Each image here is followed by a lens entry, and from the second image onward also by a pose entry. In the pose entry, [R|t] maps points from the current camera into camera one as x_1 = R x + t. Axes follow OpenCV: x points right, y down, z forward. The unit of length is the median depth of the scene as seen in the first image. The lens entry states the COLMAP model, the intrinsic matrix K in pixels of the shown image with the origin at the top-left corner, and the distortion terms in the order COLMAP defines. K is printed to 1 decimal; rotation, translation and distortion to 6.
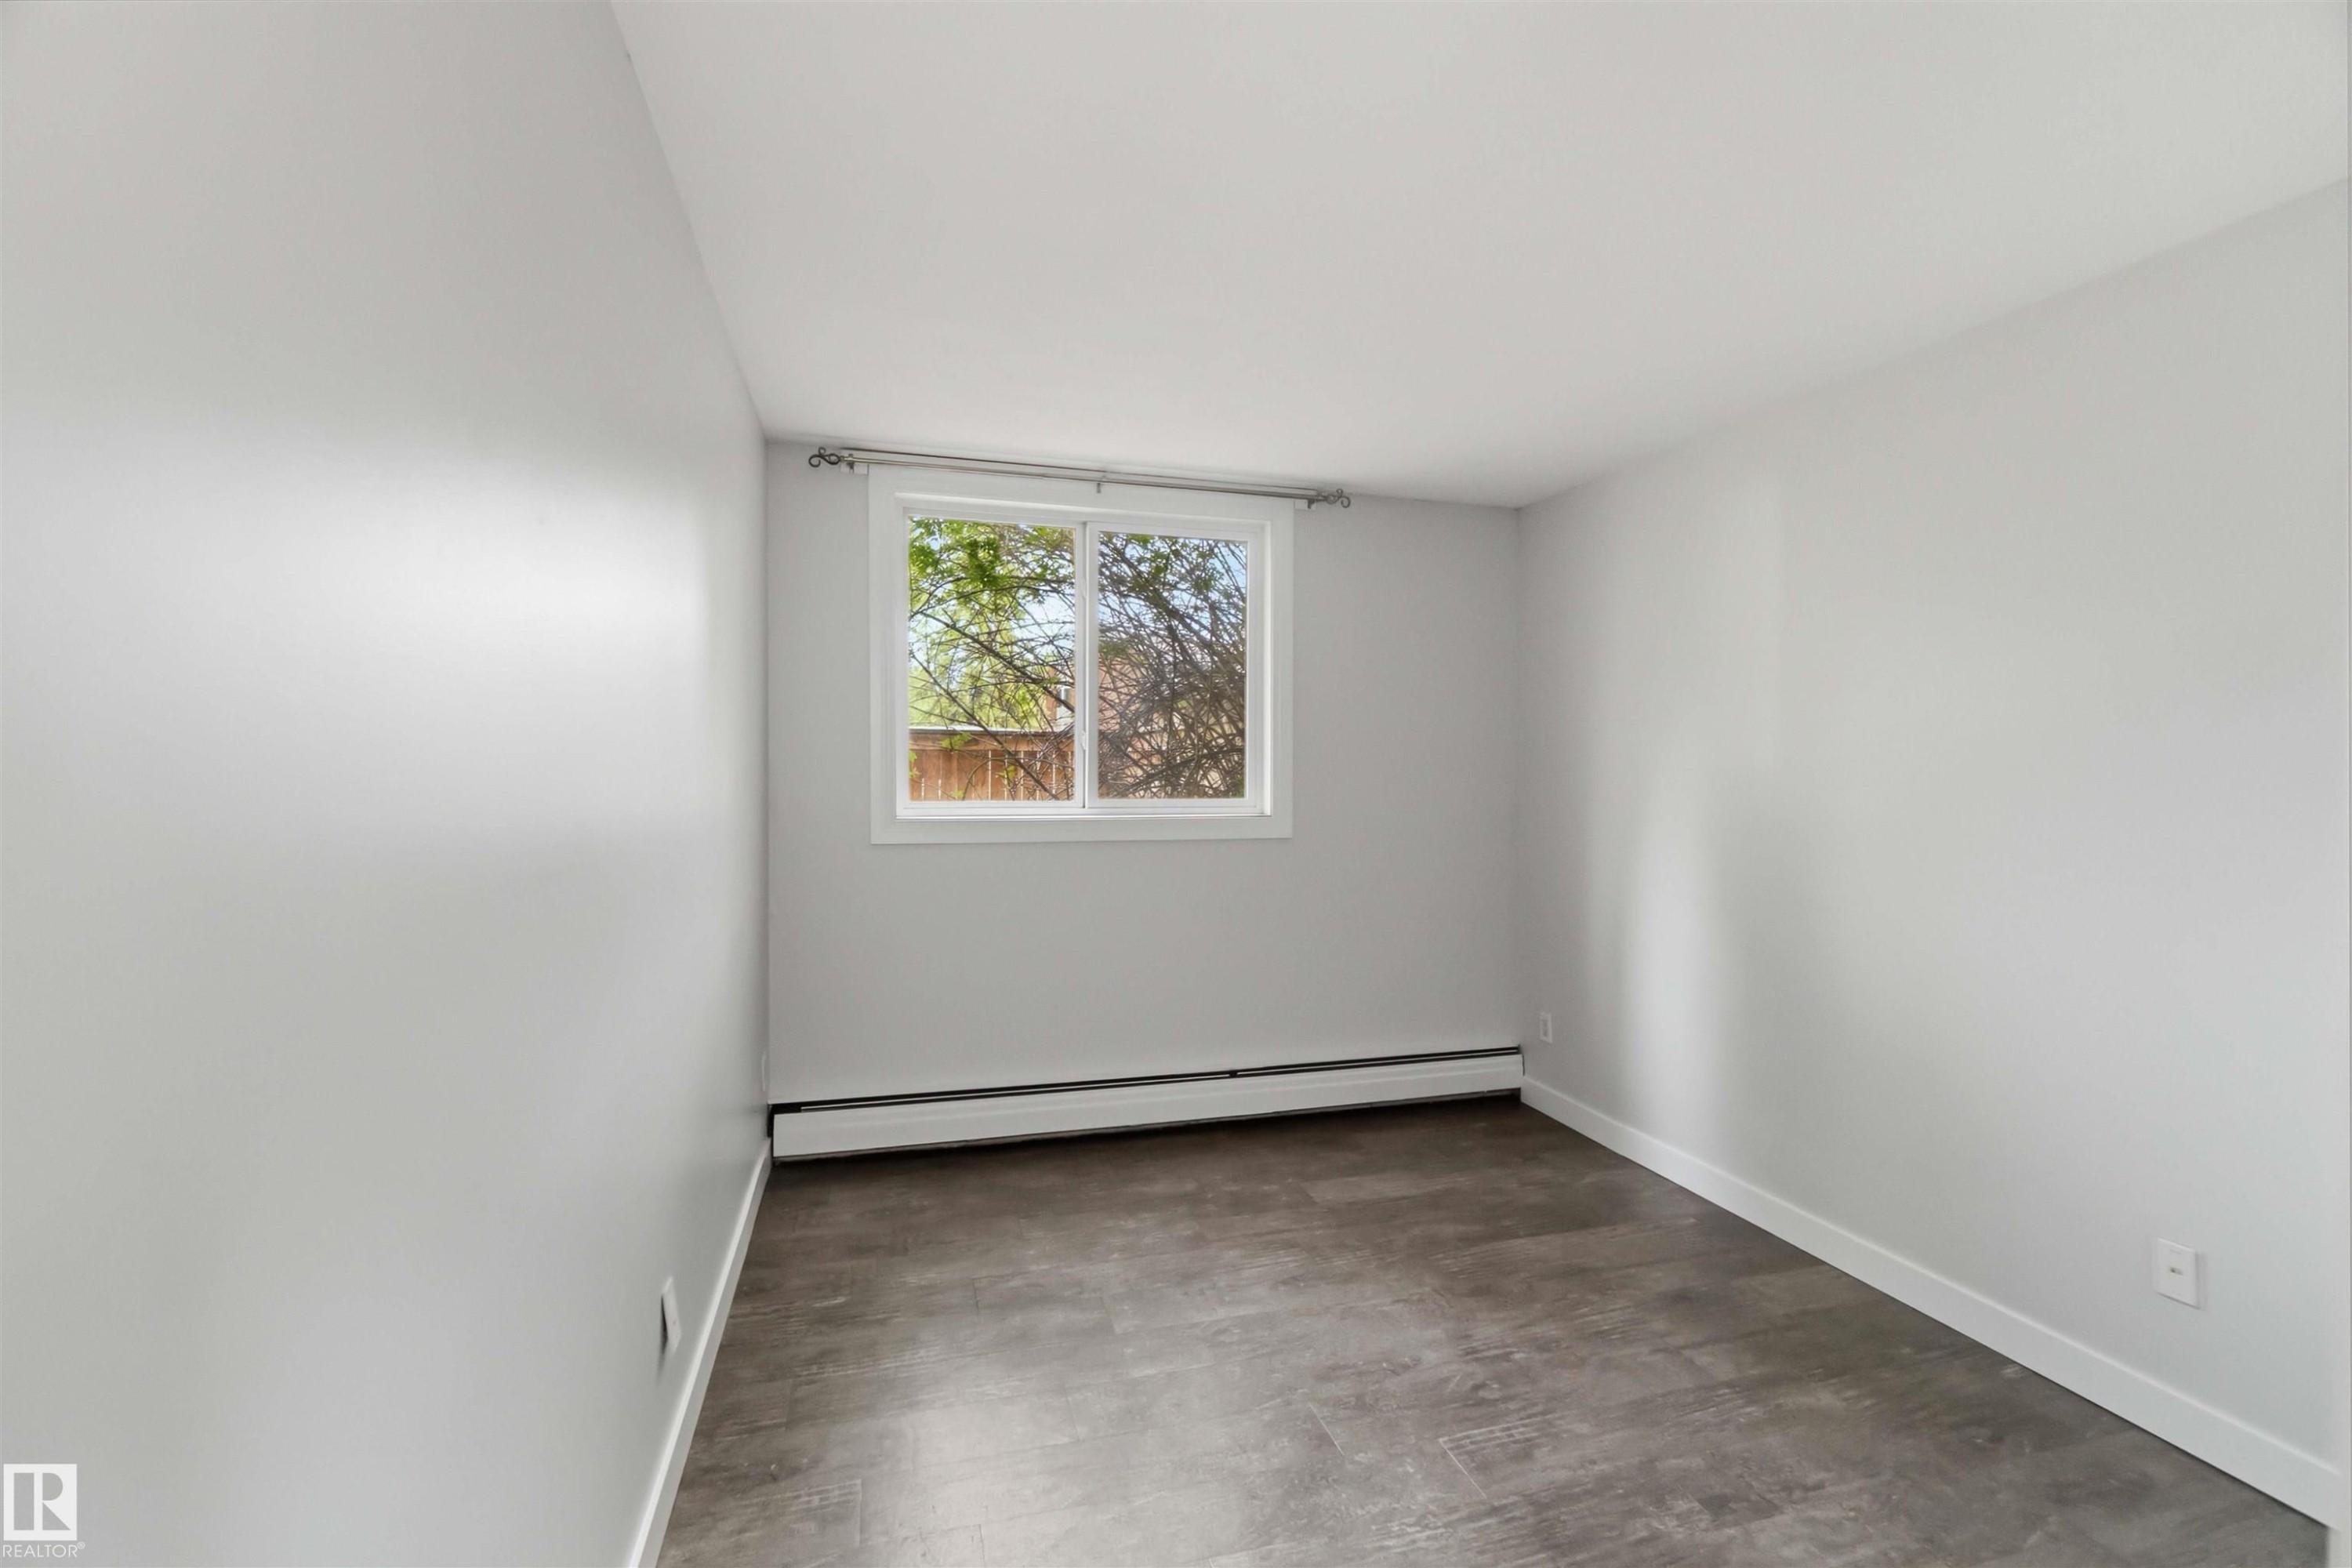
lens RADIAL K [[1044.0, 0, 1169.0], [0, 1044.0, 799.5], [0, 0, 1]] dist [-0.004035, 0.000763]
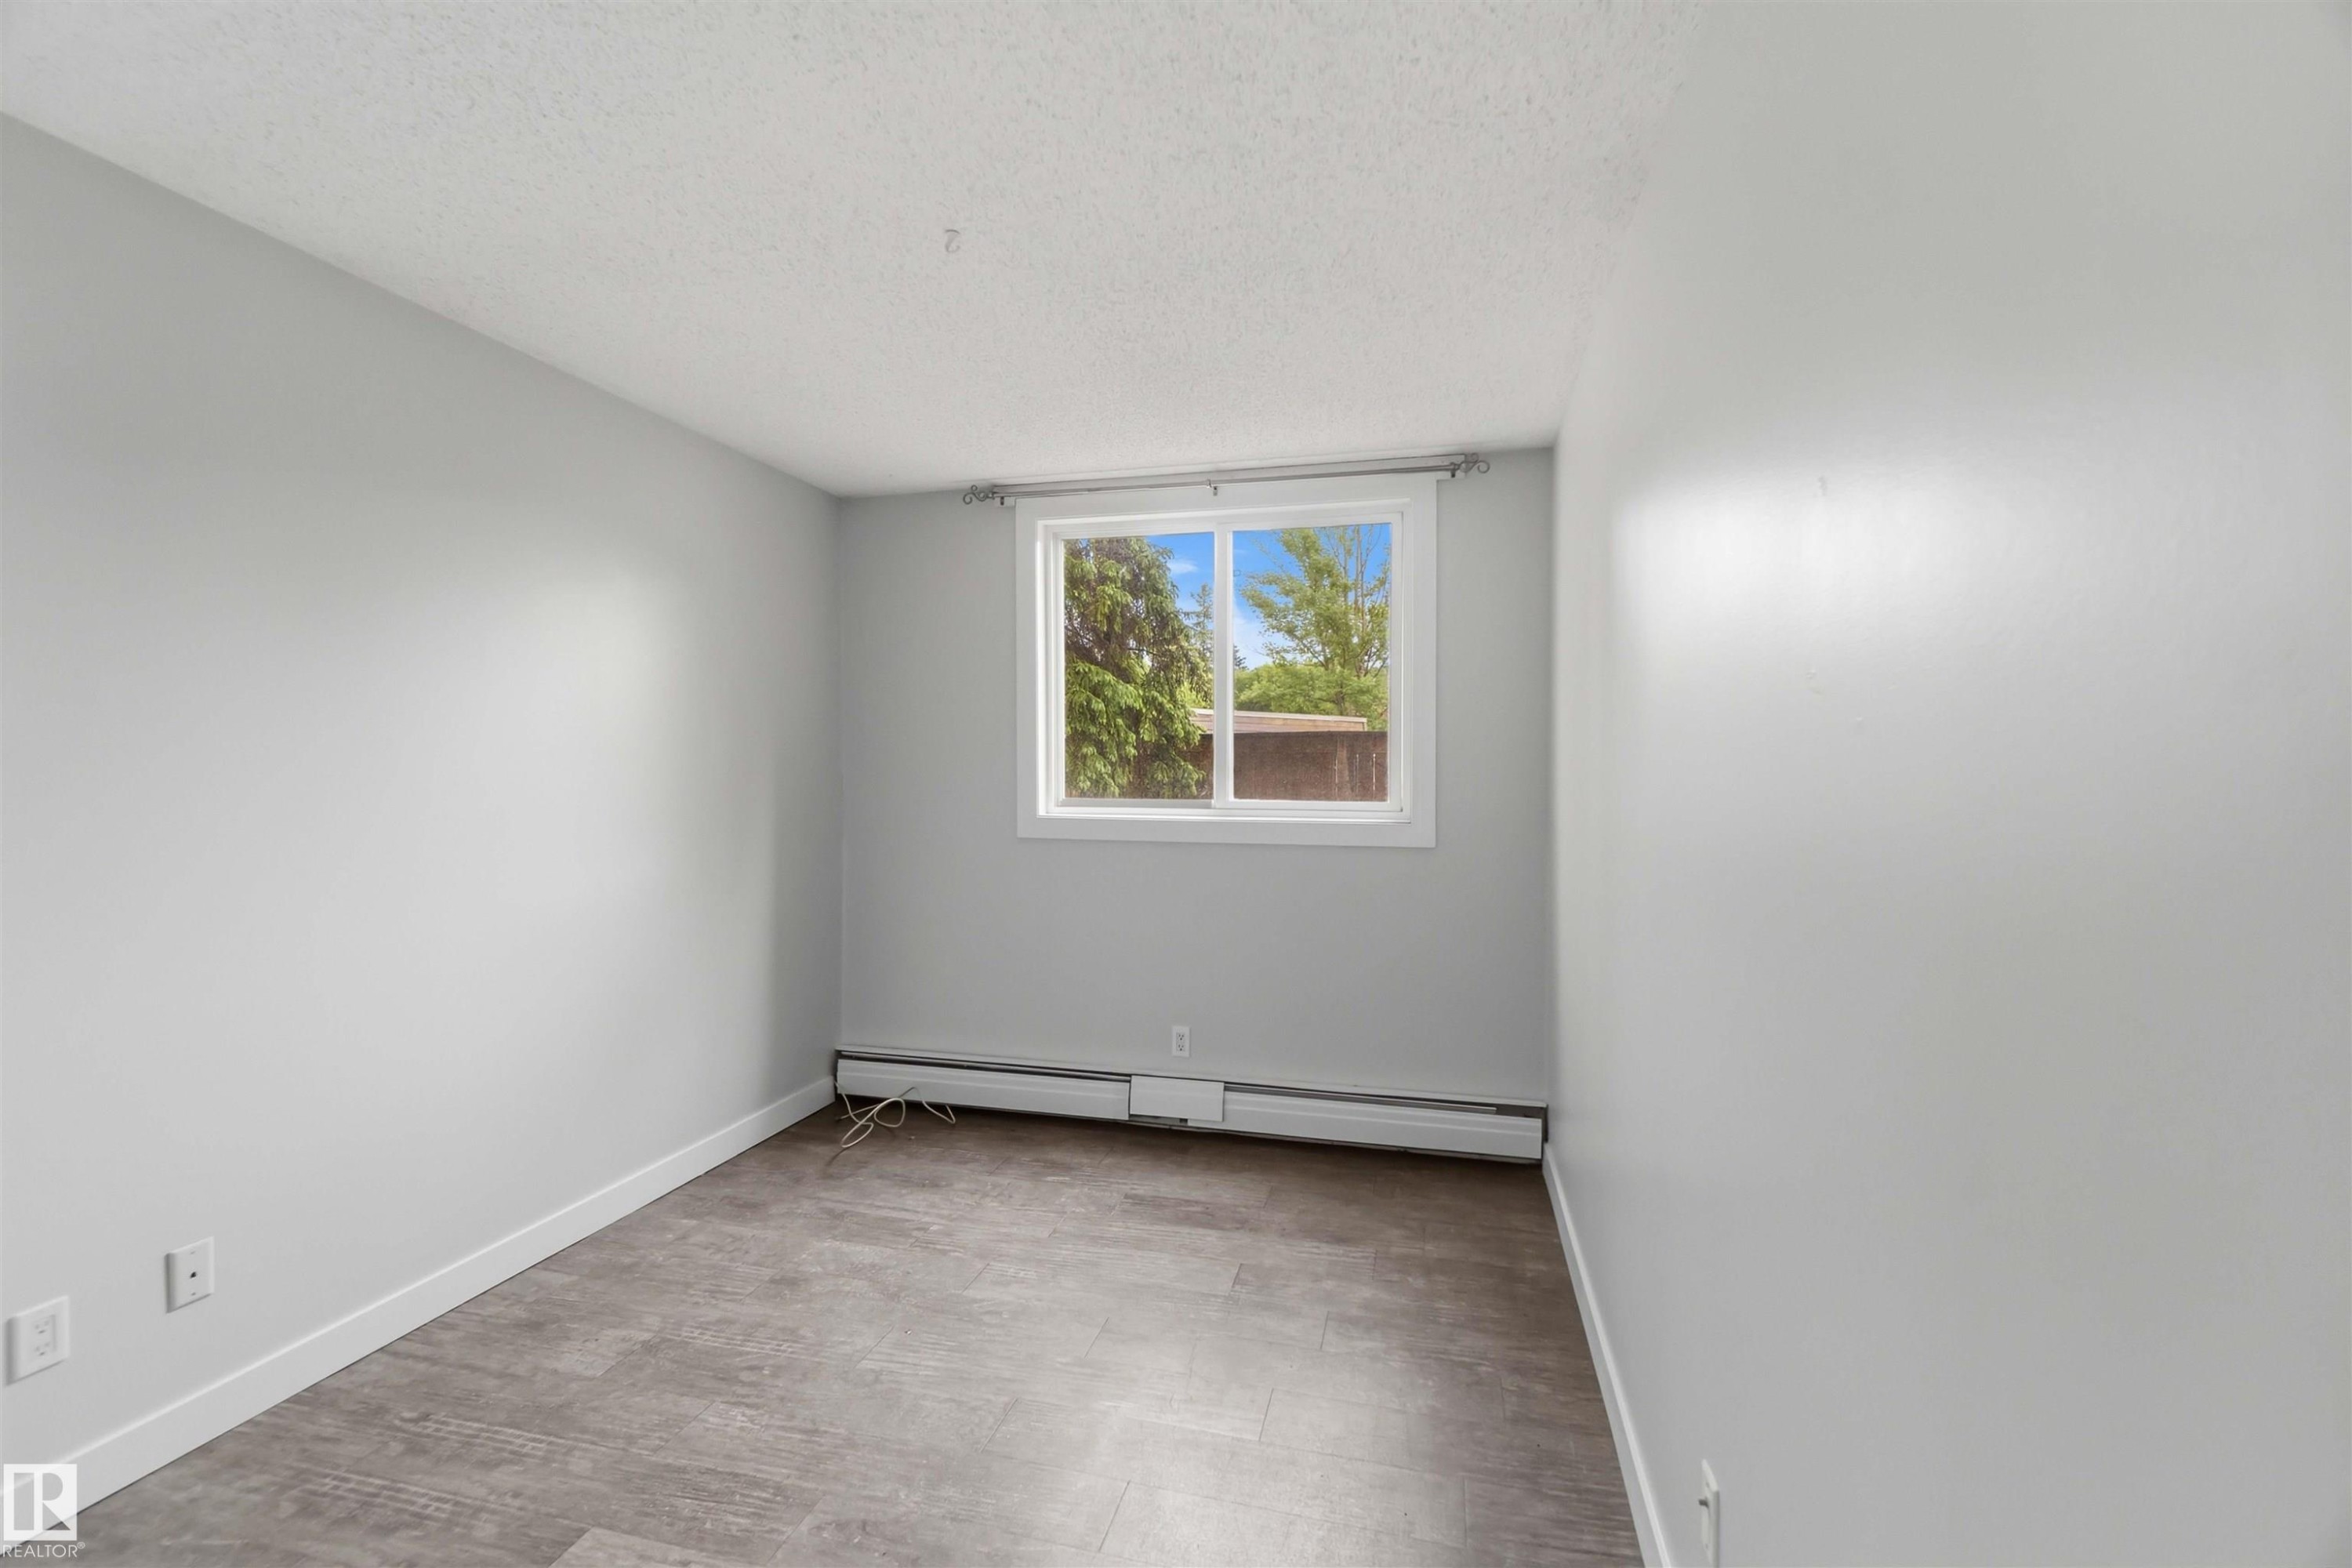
lens RADIAL K [[1044.0, 0, 1169.0], [0, 1044.0, 799.5], [0, 0, 1]] dist [-0.004035, 0.000763]
pose [[0.854468, 0.016048, -0.519257, 0.453104], [-0.012877, 0.999870, 0.009713, -0.012545], [0.519345, -0.001613, 0.854563, 0.131024]]
